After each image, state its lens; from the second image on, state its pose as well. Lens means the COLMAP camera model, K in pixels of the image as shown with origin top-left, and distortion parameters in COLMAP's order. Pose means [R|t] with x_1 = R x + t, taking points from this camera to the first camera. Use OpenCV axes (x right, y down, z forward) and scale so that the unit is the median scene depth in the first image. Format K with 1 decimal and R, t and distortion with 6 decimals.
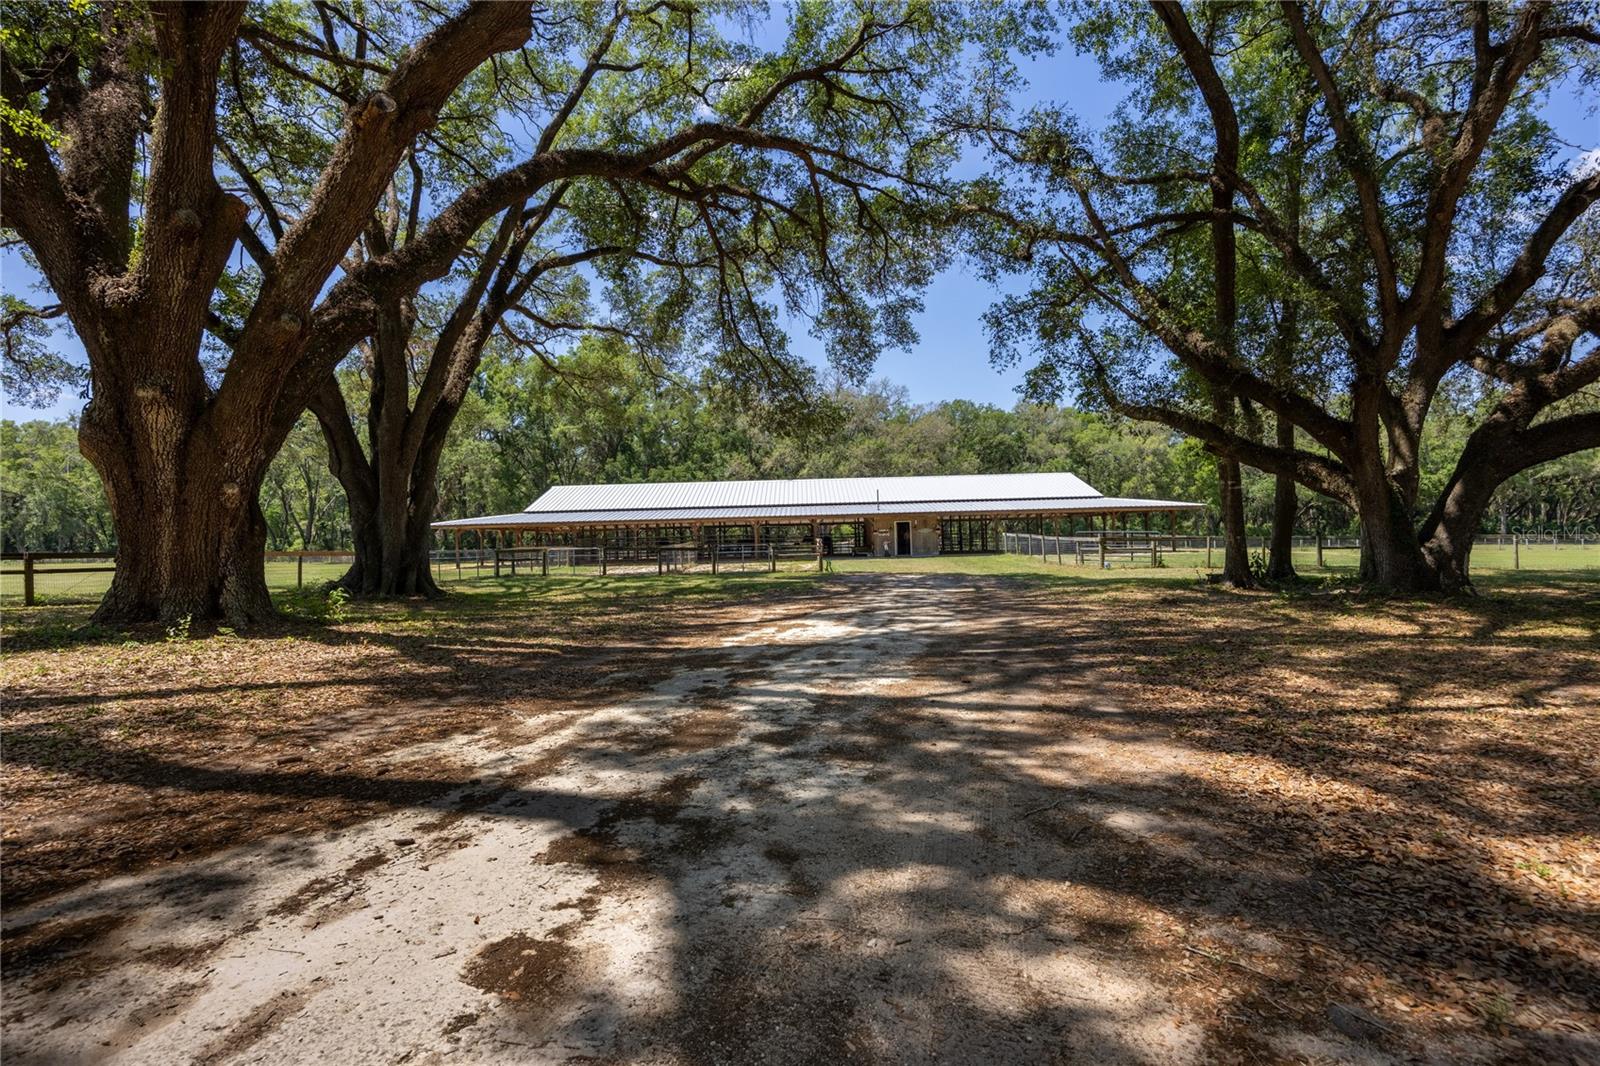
lens RADIAL K [[778.1, 0, 800.0], [0, 778.1, 533.0], [0, 0, 1]] dist [-0.000706, -0.000103]
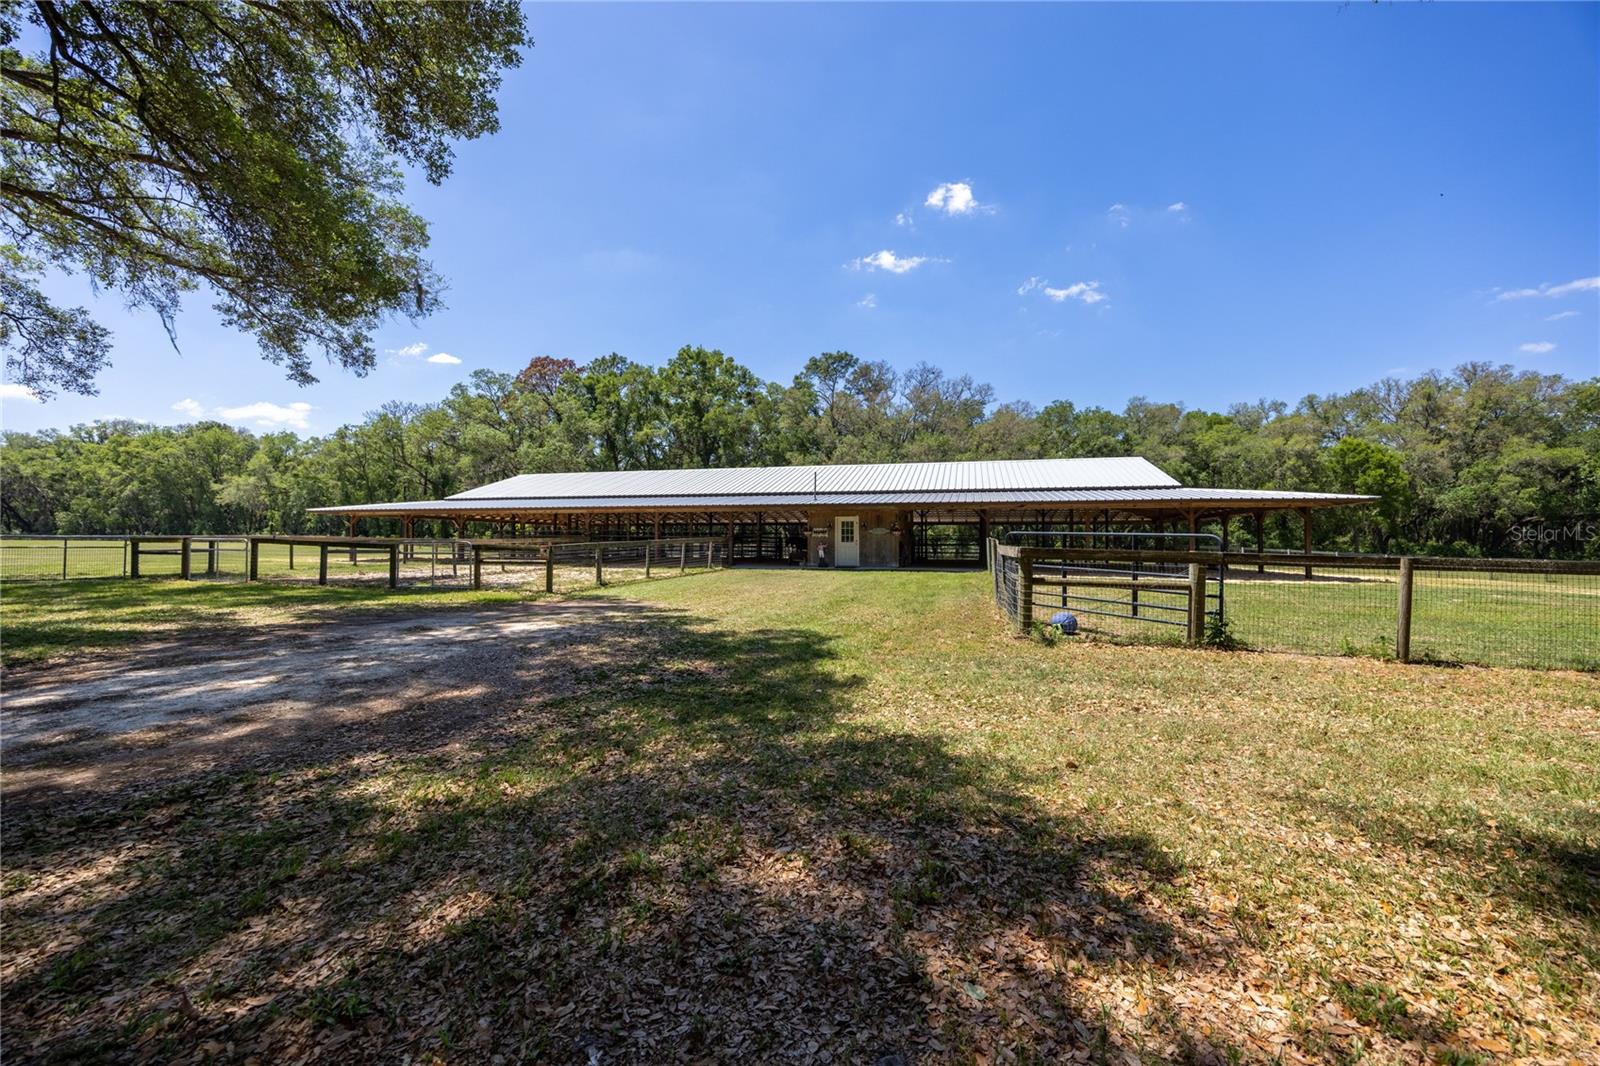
lens RADIAL K [[614.3, 0, 802.8], [0, 614.3, 533.9], [0, 0, 1]] dist [0.001629, 0.000465]
pose [[0.966067, 0.024579, -0.257120, 0.105721], [-0.026833, 0.999626, -0.005259, 0.001885], [0.256895, 0.011980, 0.966365, 0.209286]]
